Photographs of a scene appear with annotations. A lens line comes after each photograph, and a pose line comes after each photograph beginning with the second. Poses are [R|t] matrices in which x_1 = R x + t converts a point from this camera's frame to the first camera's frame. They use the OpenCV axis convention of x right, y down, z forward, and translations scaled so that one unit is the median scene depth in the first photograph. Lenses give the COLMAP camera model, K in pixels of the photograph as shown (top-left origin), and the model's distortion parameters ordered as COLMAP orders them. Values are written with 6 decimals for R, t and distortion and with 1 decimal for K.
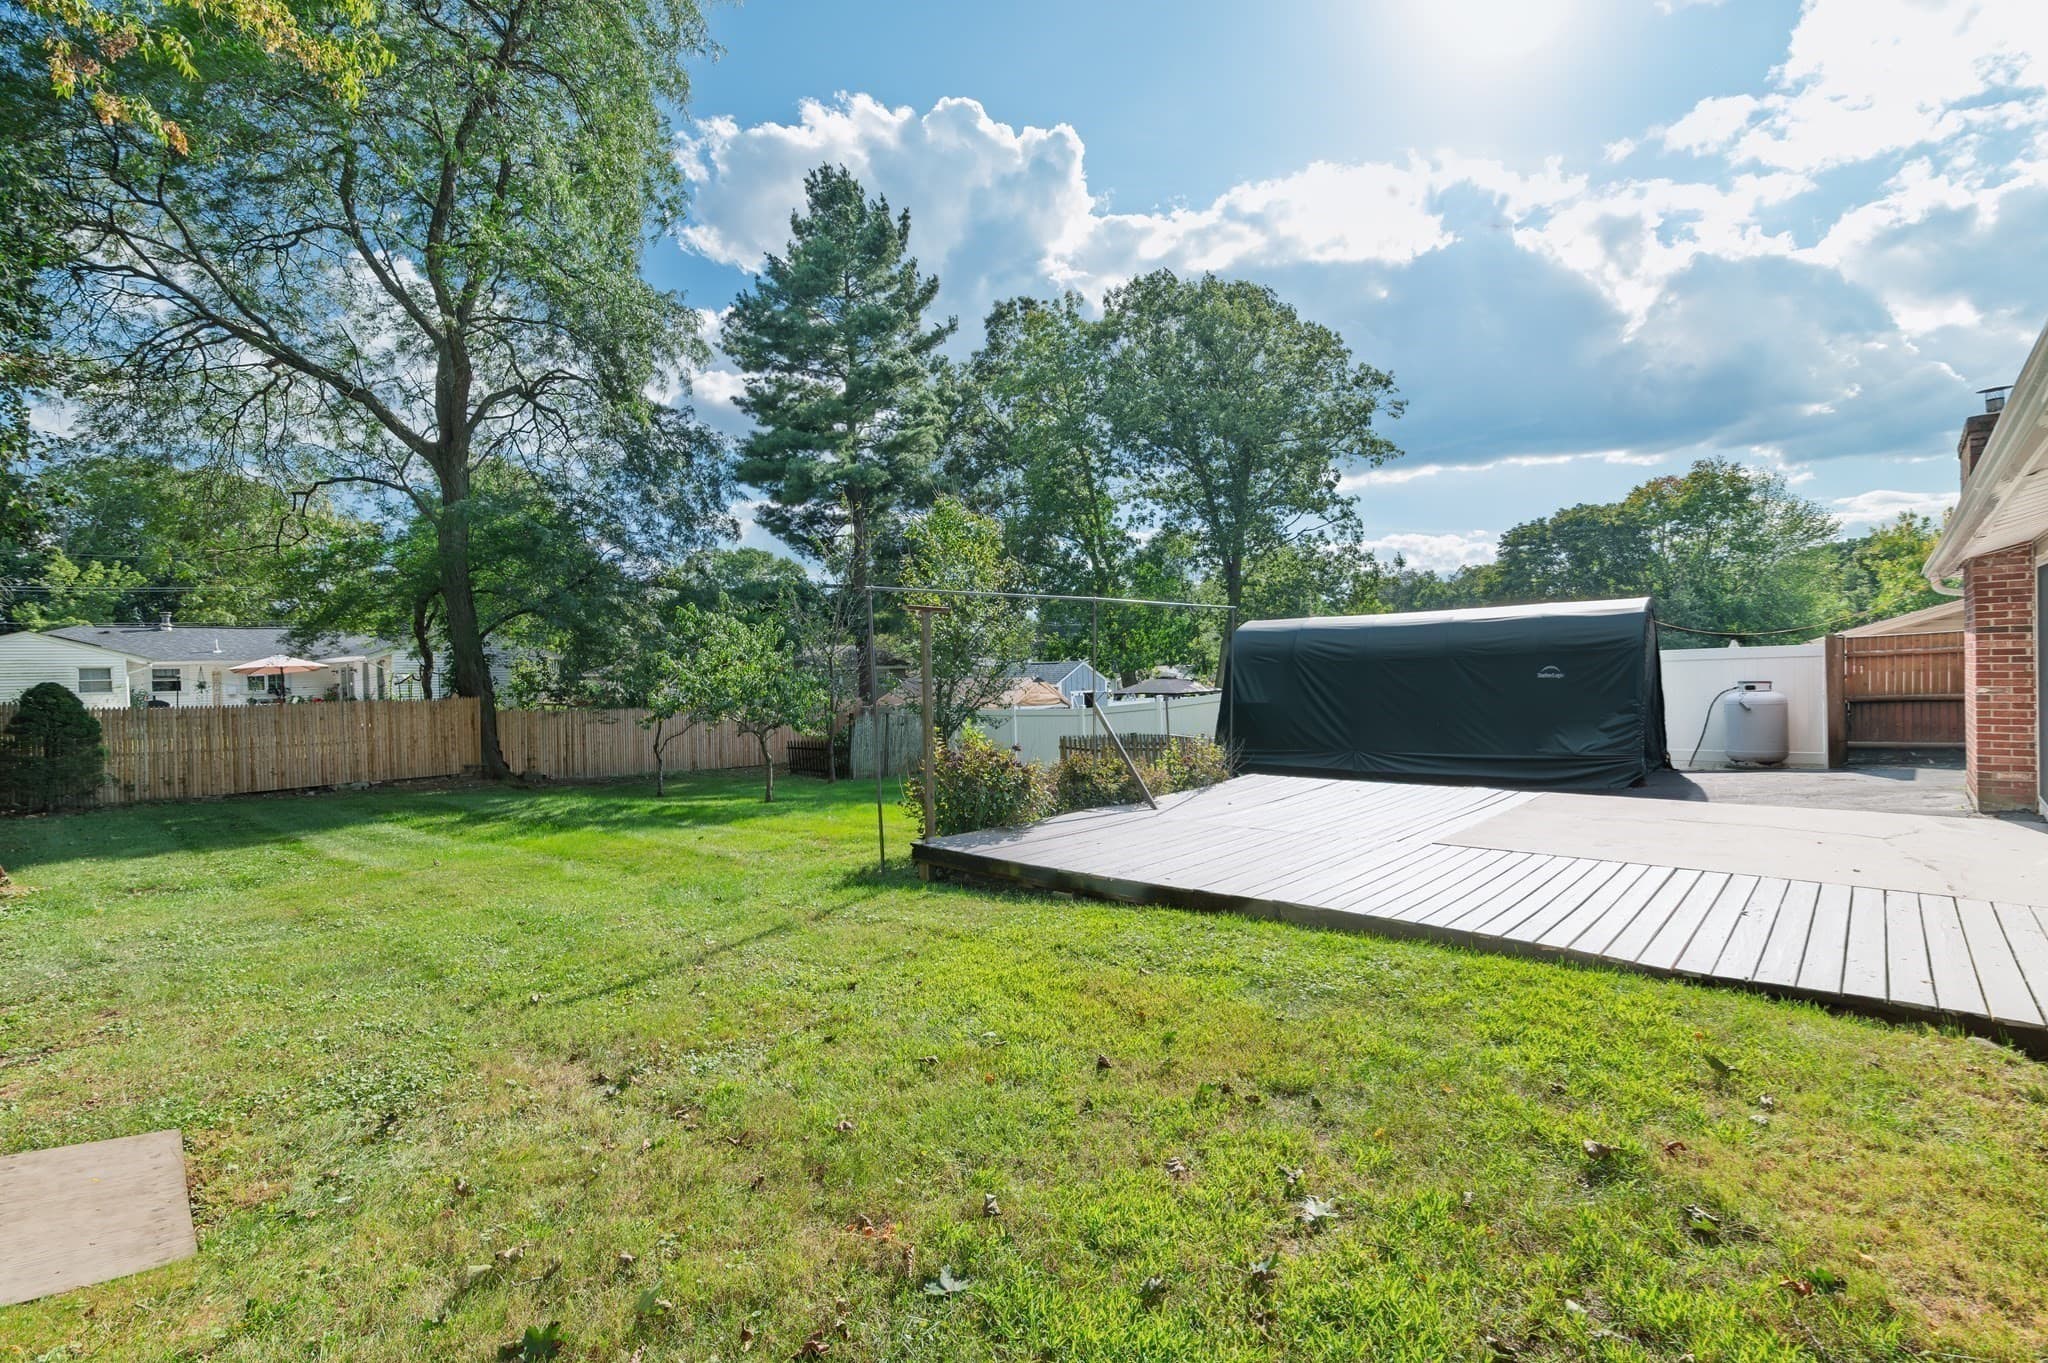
lens RADIAL K [[991.3, 0, 1003.7], [0, 991.3, 672.7], [0, 0, 1]] dist [-0.002909, -0.000257]
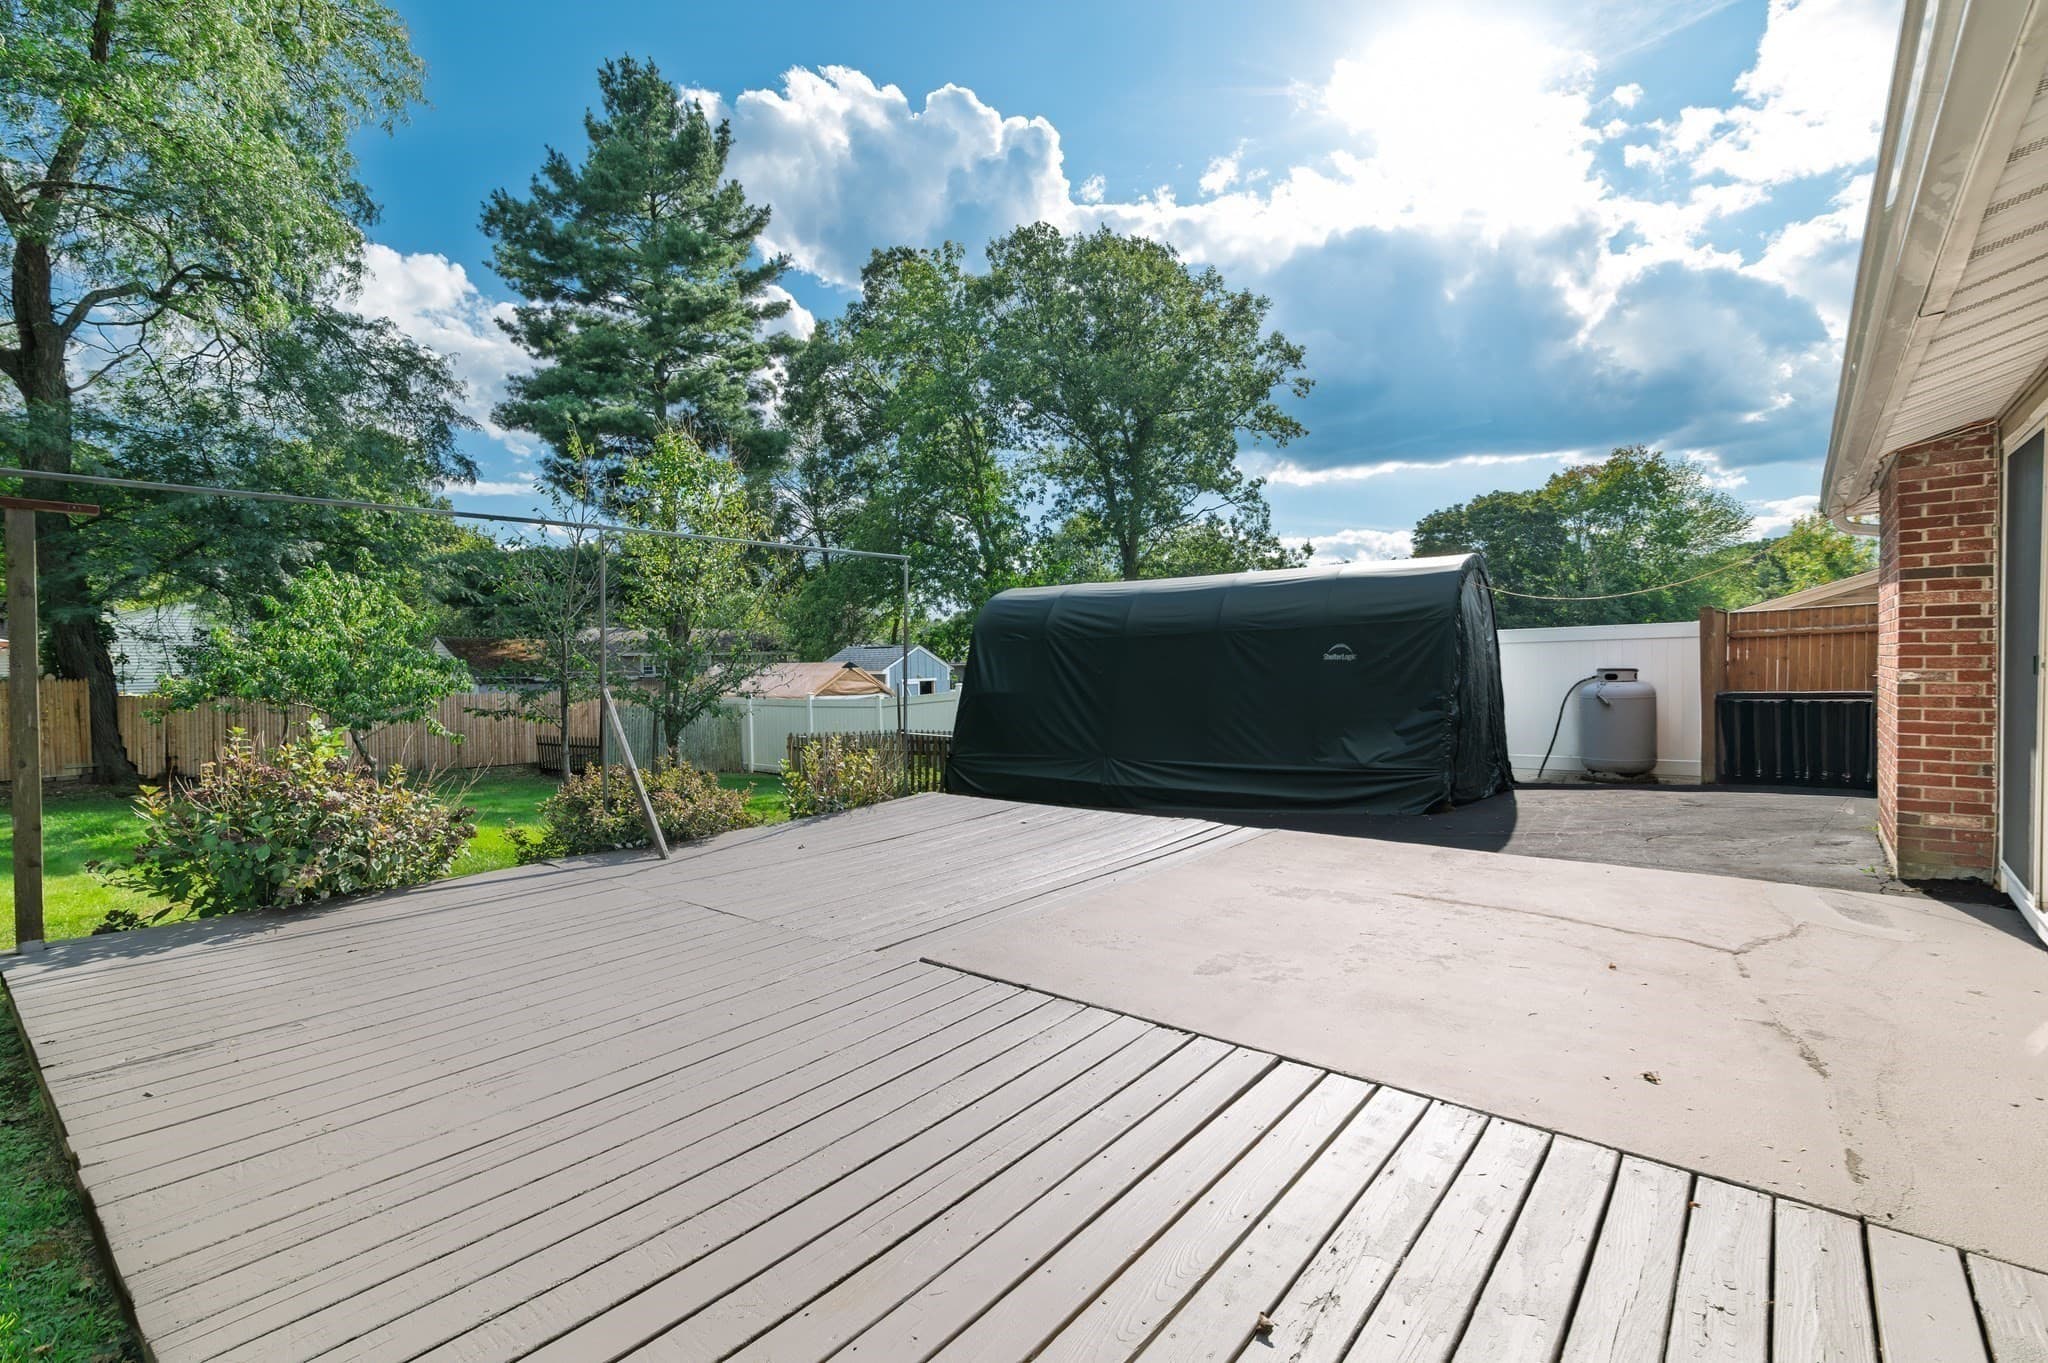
lens RADIAL K [[1013.0, 0, 1015.6], [0, 1013.0, 674.6], [0, 0, 1]] dist [0.003286, 0.000117]
pose [[0.997332, 0.008255, 0.072530, 0.095175], [-0.009109, 0.999893, 0.011460, 0.003486], [-0.072427, -0.012090, 0.997300, 0.099548]]
